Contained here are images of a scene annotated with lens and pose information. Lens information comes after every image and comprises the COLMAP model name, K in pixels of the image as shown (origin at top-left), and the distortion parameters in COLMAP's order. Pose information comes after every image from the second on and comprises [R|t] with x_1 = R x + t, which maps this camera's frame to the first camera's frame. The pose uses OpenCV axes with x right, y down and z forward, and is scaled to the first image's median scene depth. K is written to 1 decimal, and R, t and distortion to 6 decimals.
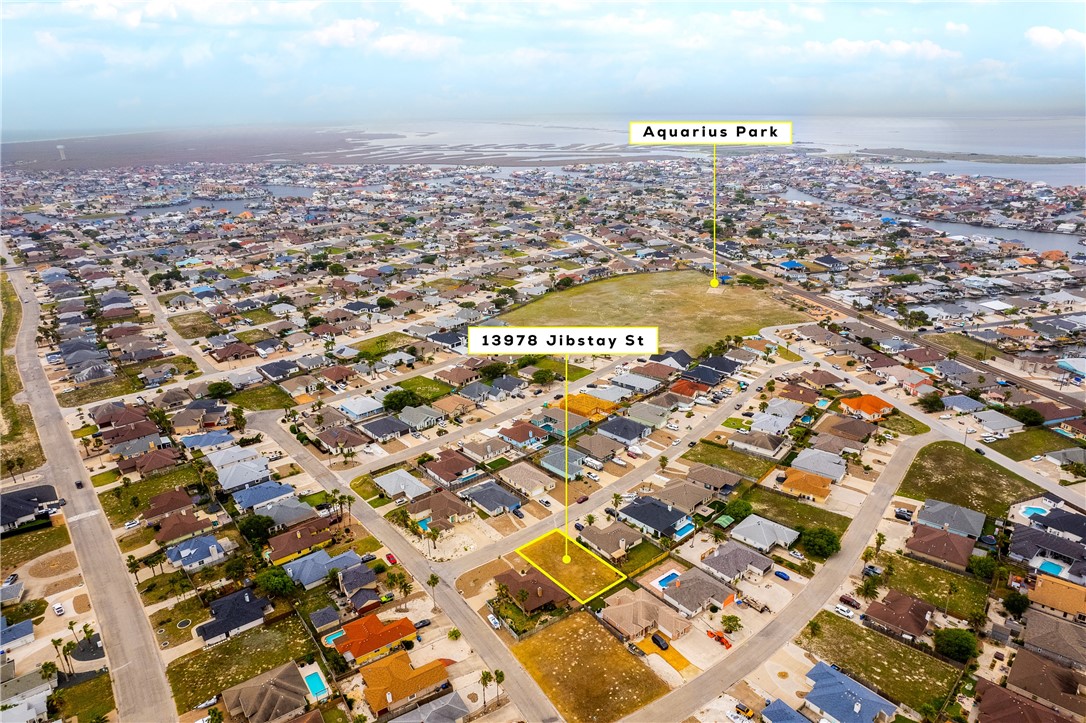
lens RADIAL K [[694.9, 0, 543.0], [0, 694.9, 361.5], [0, 0, 1]] dist [-0.024669, 0.001860]
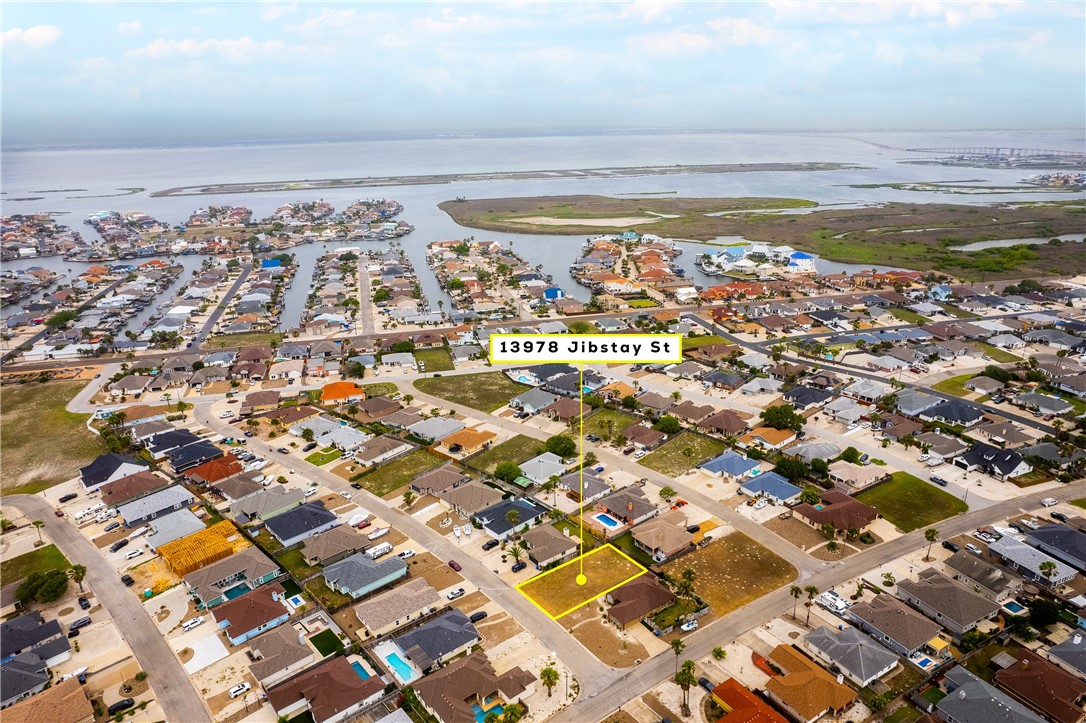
lens RADIAL K [[694.9, 0, 543.0], [0, 694.9, 361.5], [0, 0, 1]] dist [-0.024669, 0.001860]
pose [[-0.005732, -0.302245, 0.953213, -0.734931], [0.346501, 0.893573, 0.285419, -0.241597], [-0.938032, 0.331925, 0.099606, 0.836201]]
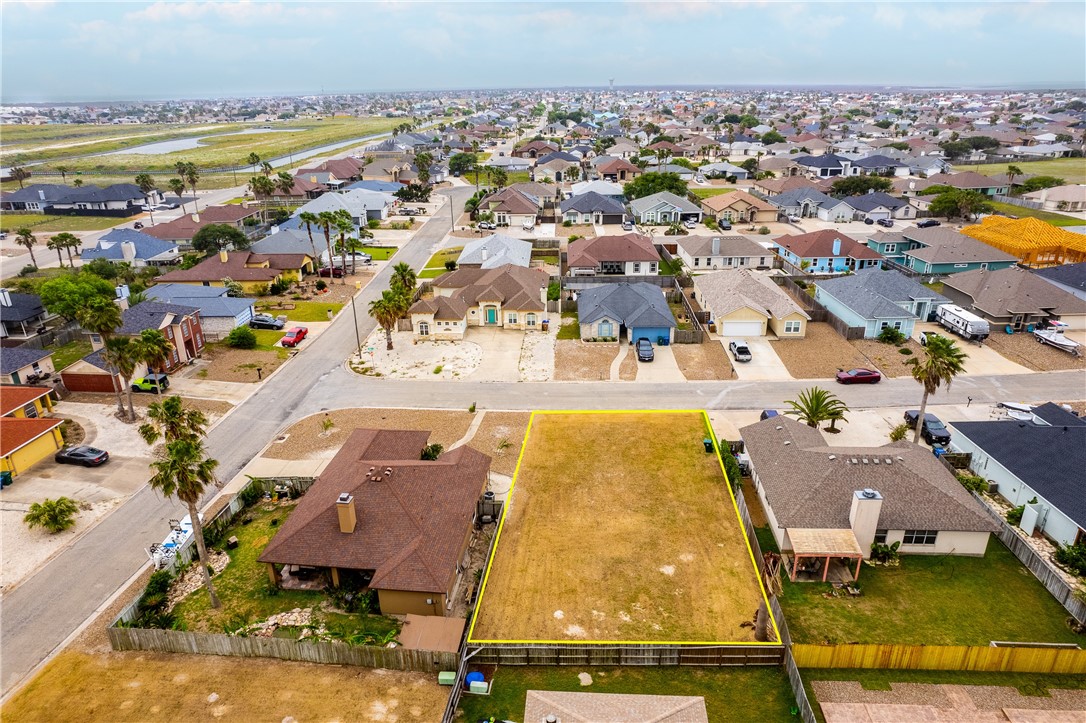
lens RADIAL K [[694.9, 0, 543.0], [0, 694.9, 361.5], [0, 0, 1]] dist [-0.024669, 0.001860]
pose [[0.758202, 0.262861, -0.596685, 0.149651], [-0.235309, 0.963775, 0.125572, 0.208697], [0.608078, 0.045196, 0.792589, 0.746524]]
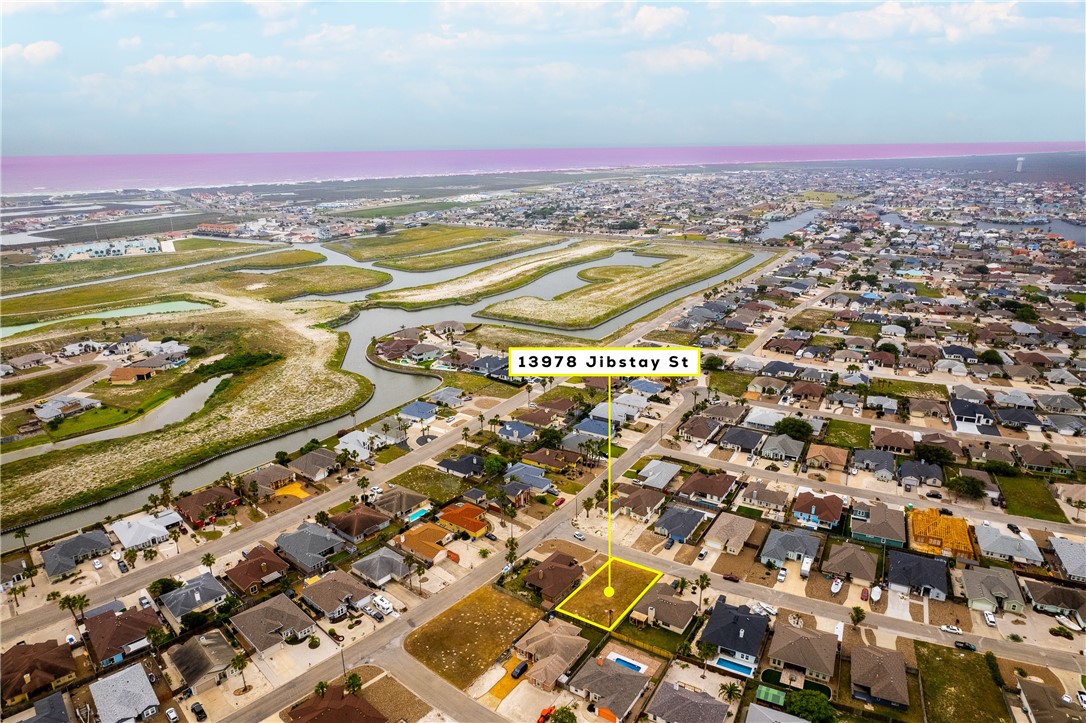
lens RADIAL K [[694.9, 0, 543.0], [0, 694.9, 361.5], [0, 0, 1]] dist [-0.024669, 0.001860]
pose [[0.328626, 0.311126, -0.891743, 0.735371], [-0.325511, 0.923644, 0.202298, -0.160906], [0.886593, 0.223792, 0.404808, 0.439124]]
